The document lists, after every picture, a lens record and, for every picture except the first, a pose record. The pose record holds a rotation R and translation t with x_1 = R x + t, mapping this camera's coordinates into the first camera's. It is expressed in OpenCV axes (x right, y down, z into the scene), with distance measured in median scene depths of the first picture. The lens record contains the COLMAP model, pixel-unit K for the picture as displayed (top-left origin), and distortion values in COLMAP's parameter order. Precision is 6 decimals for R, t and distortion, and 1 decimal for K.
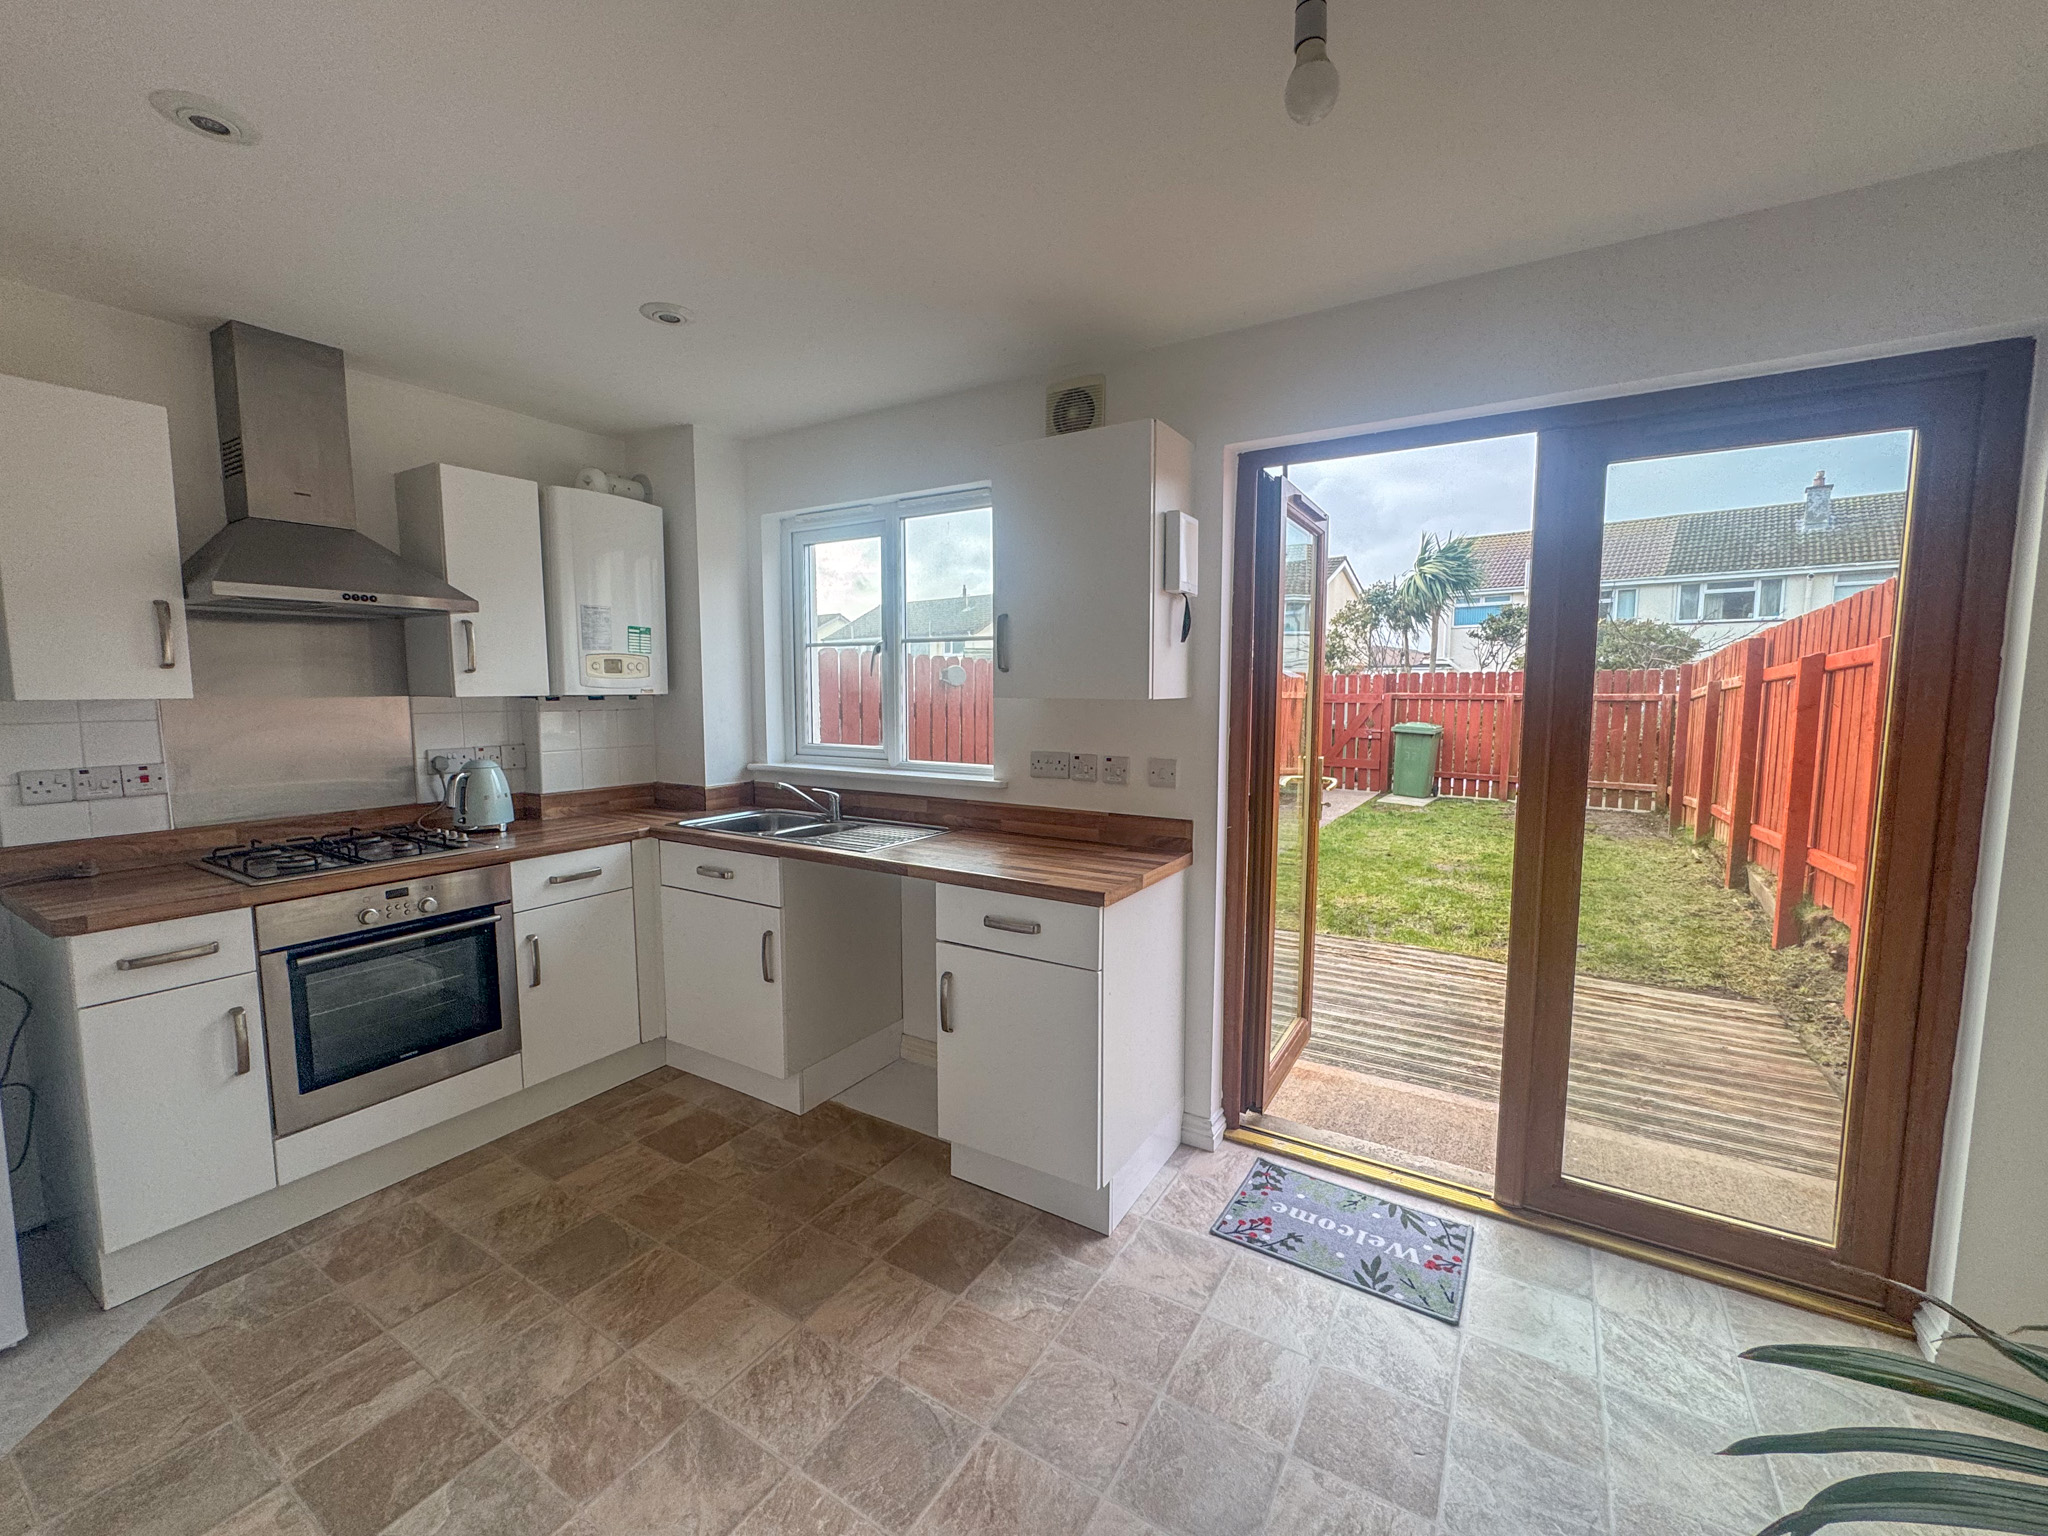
lens RADIAL K [[835.7, 0, 1021.1], [0, 835.7, 766.3], [0, 0, 1]] dist [-0.002939, -0.000194]
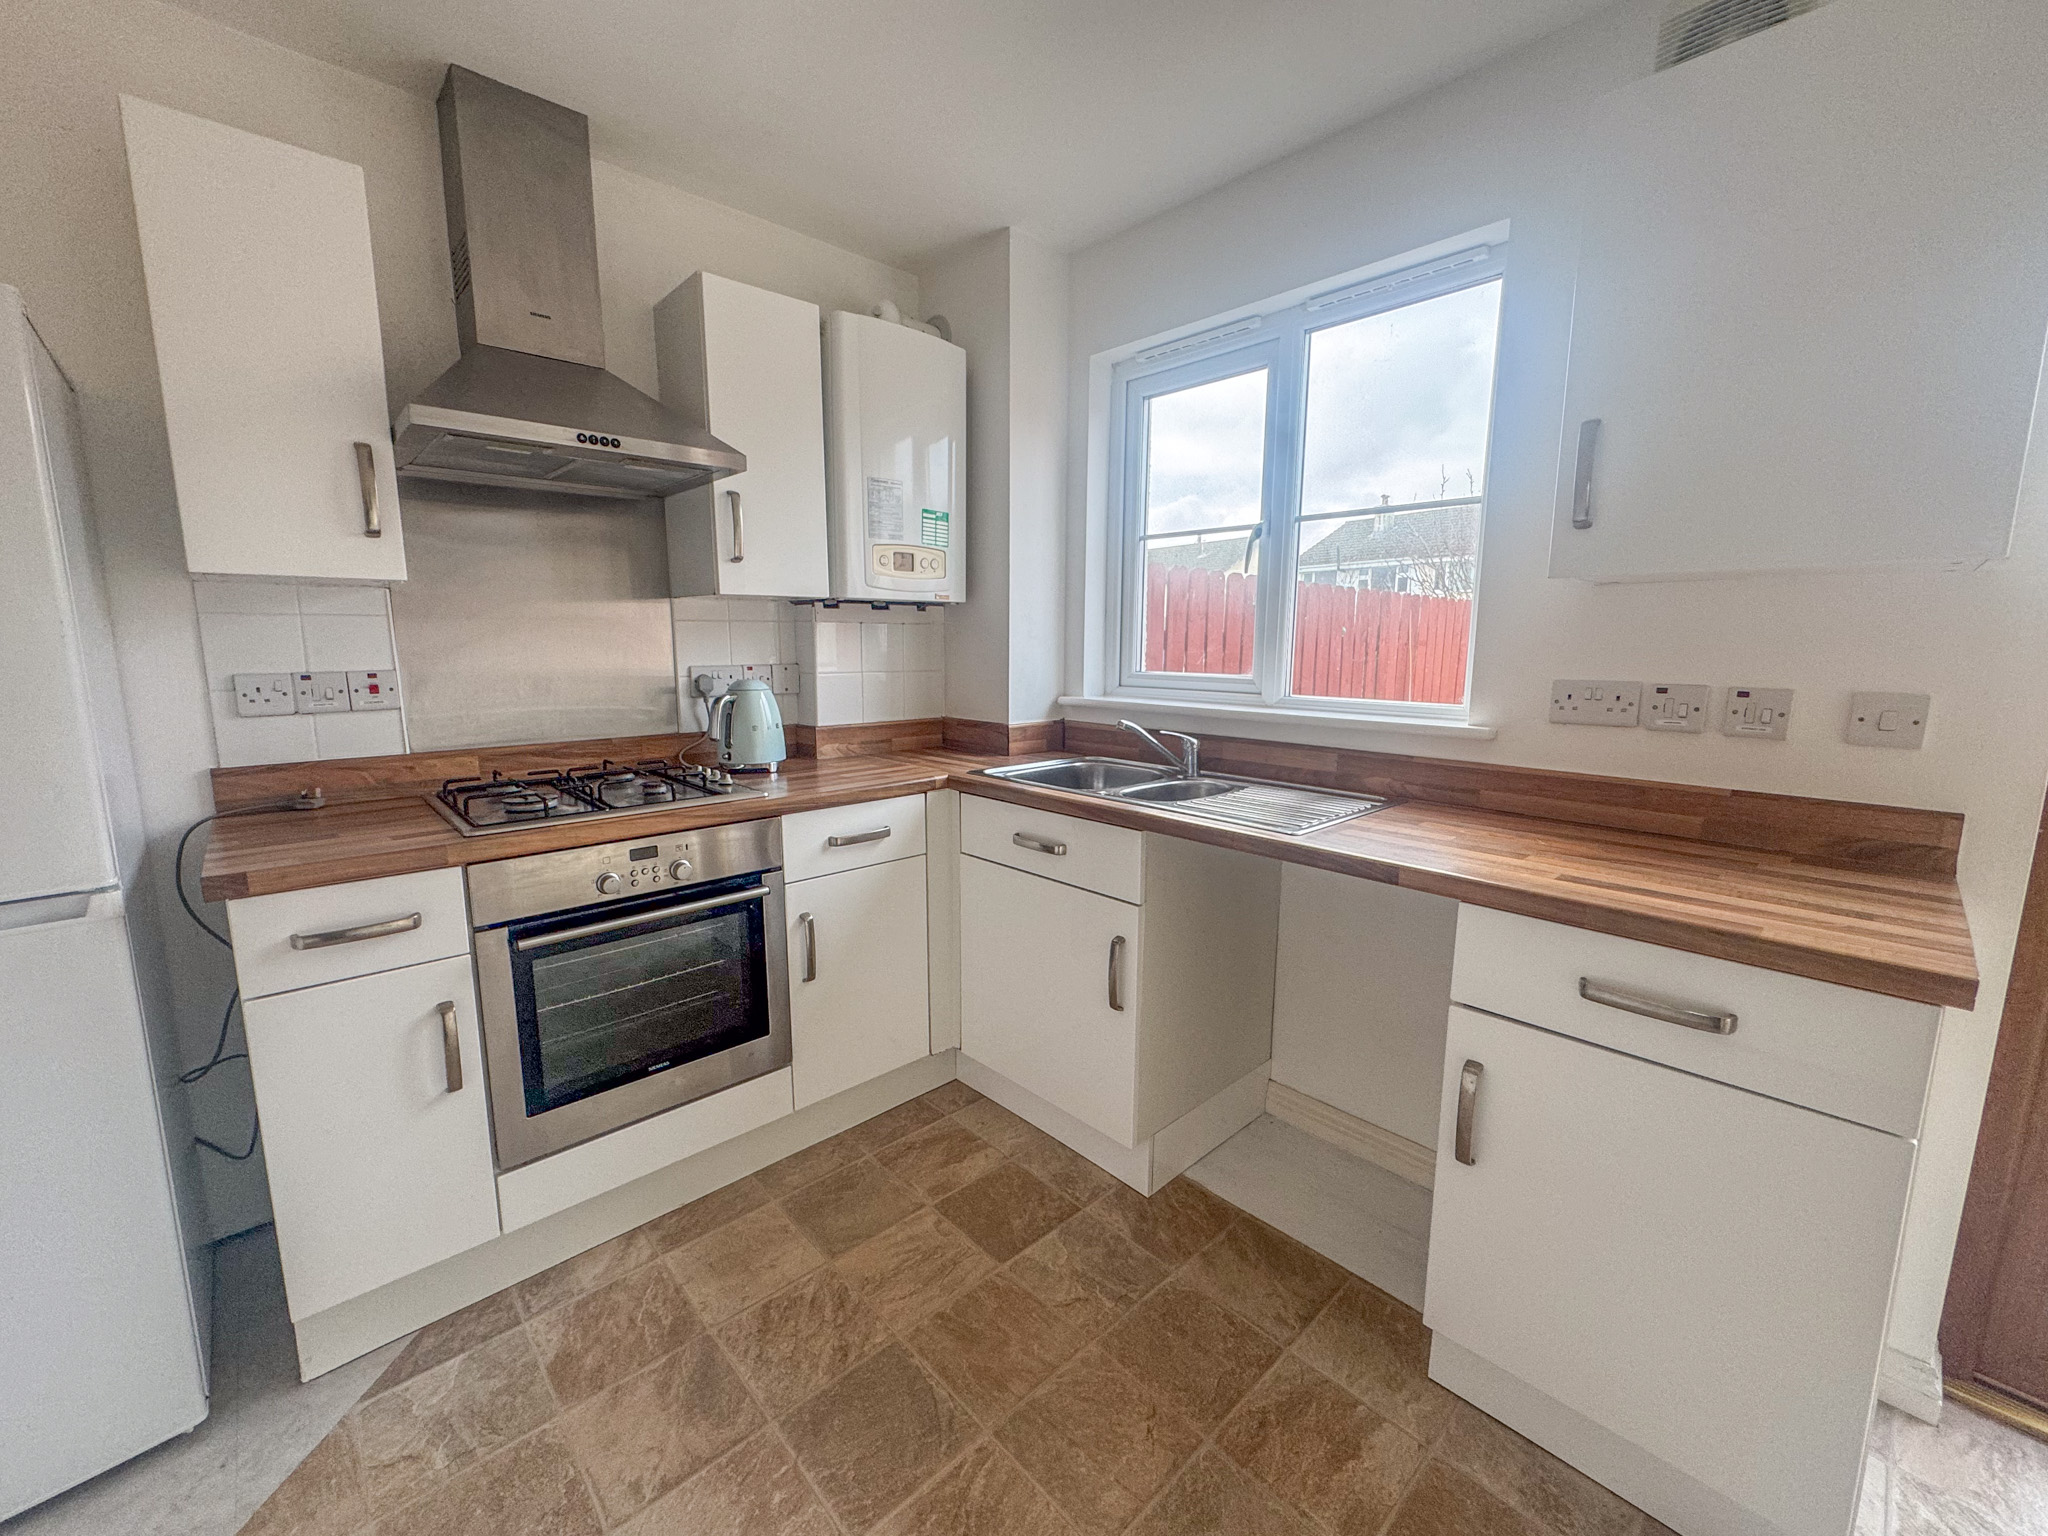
lens RADIAL K [[820.2, 0, 1020.5], [0, 820.2, 766.1], [0, 0, 1]] dist [-0.002094, -0.000445]
pose [[0.965291, 0.043695, -0.257497, -0.206759], [-0.028334, 0.997607, 0.063069, 0.017789], [0.259637, -0.053584, 0.964219, 0.331224]]
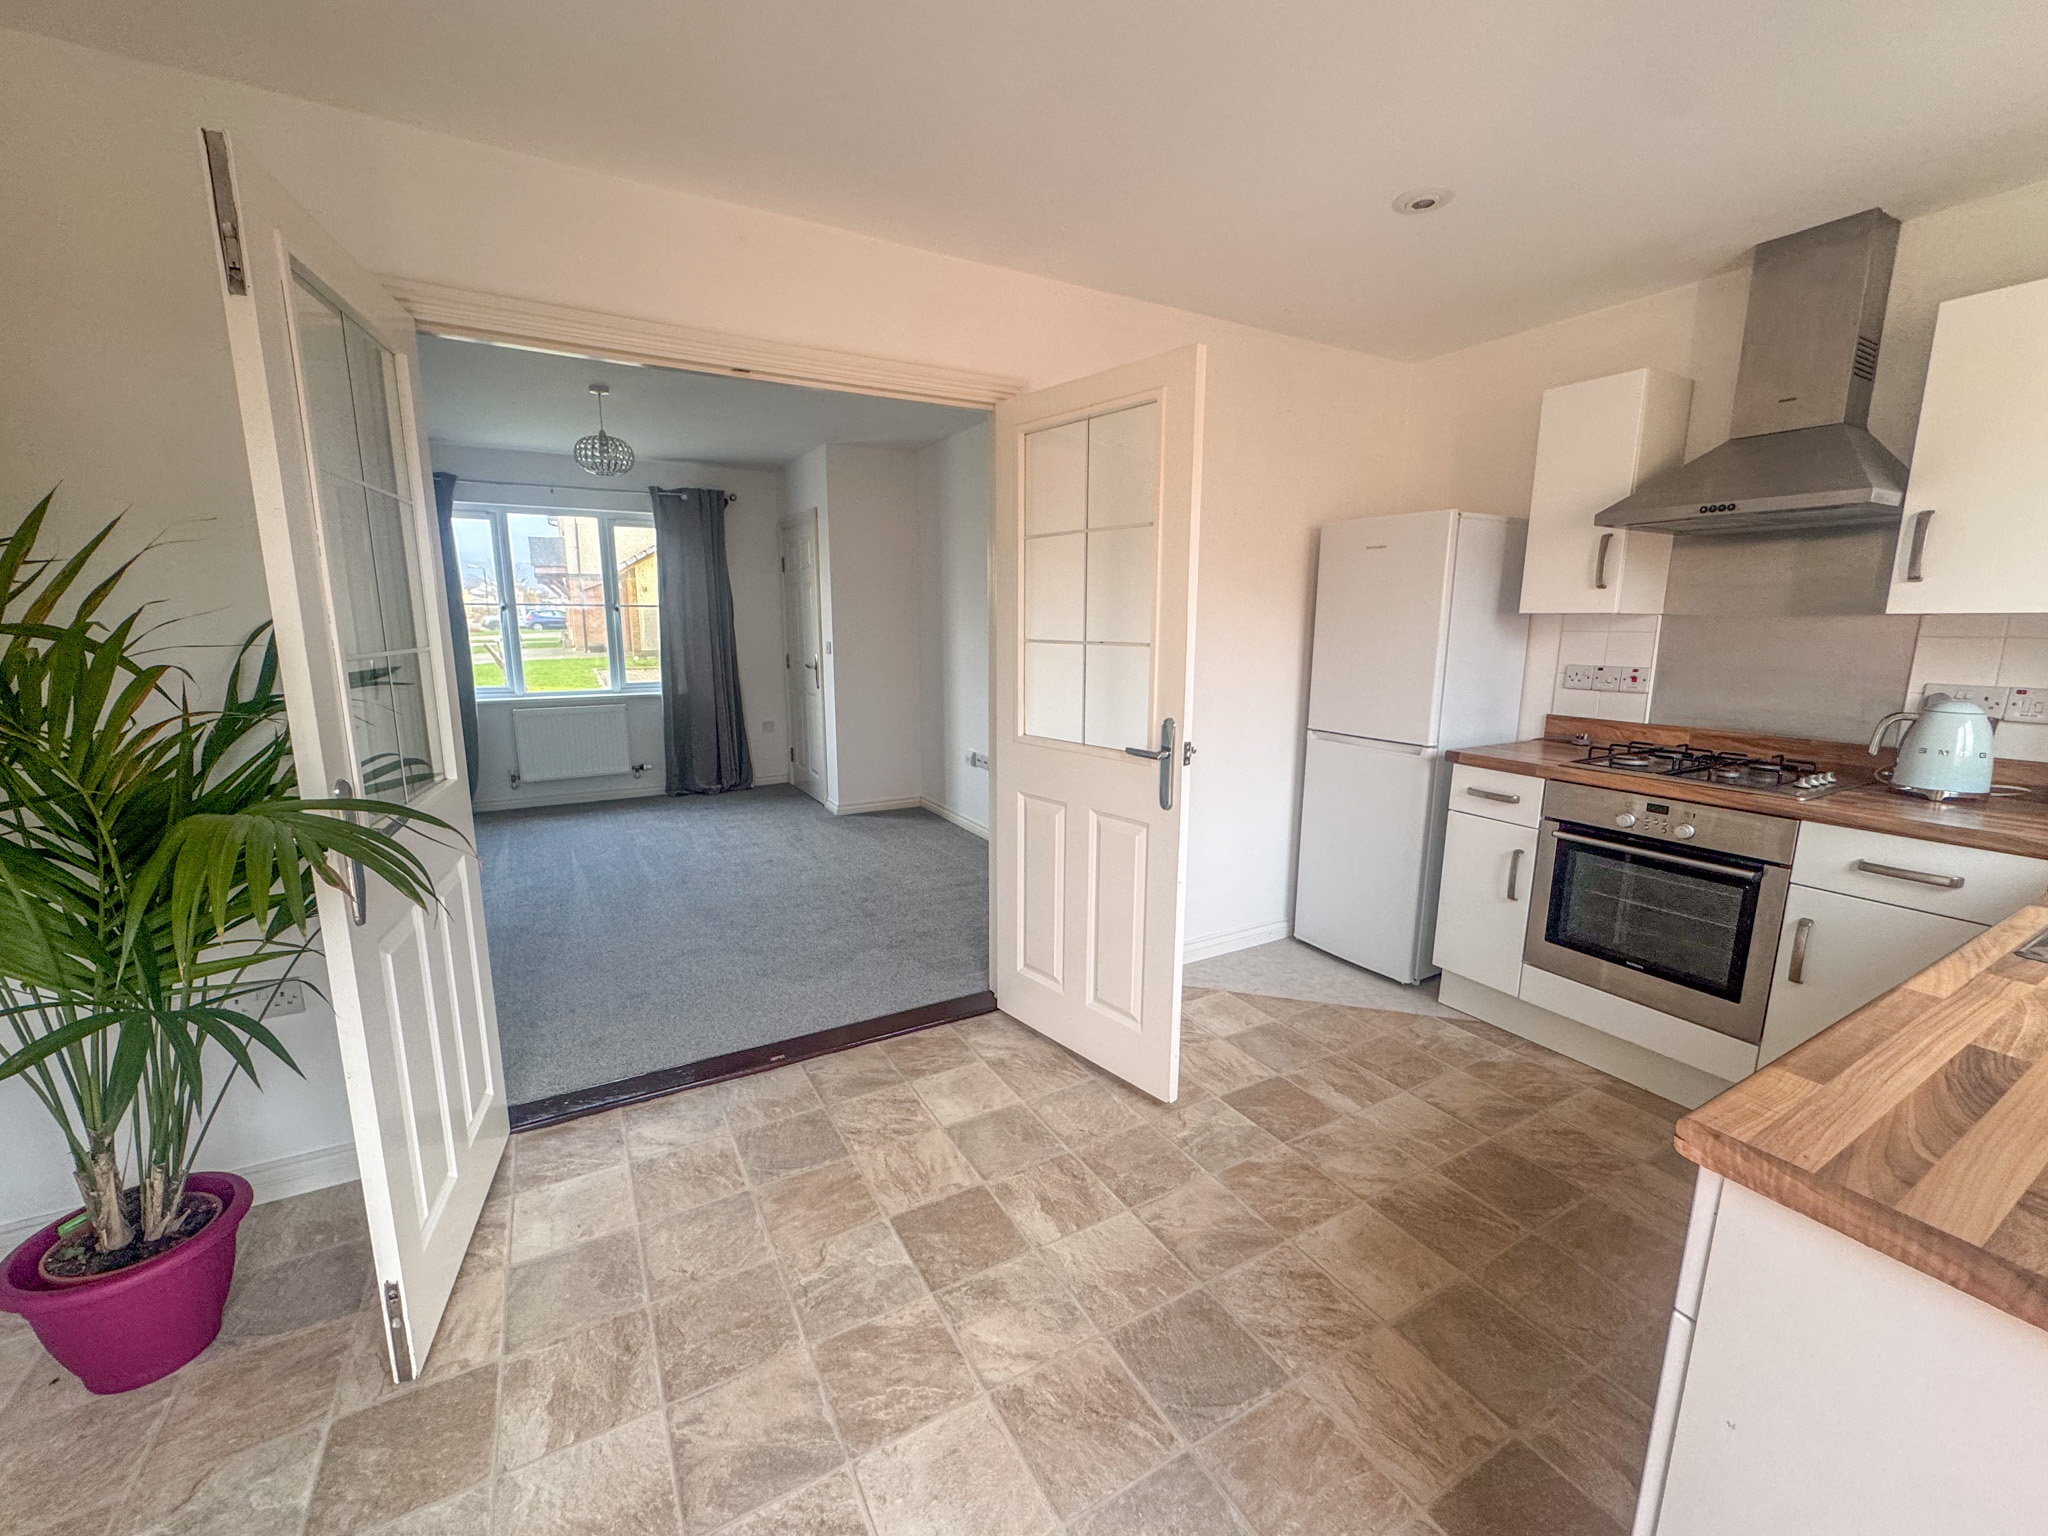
lens RADIAL K [[820.2, 0, 1020.5], [0, 820.2, 766.1], [0, 0, 1]] dist [-0.002094, -0.000445]
pose [[-0.477704, 0.154862, -0.864764, 0.389272], [-0.088049, 0.970945, 0.222516, -0.041774], [0.874097, 0.182438, -0.450189, 0.637889]]
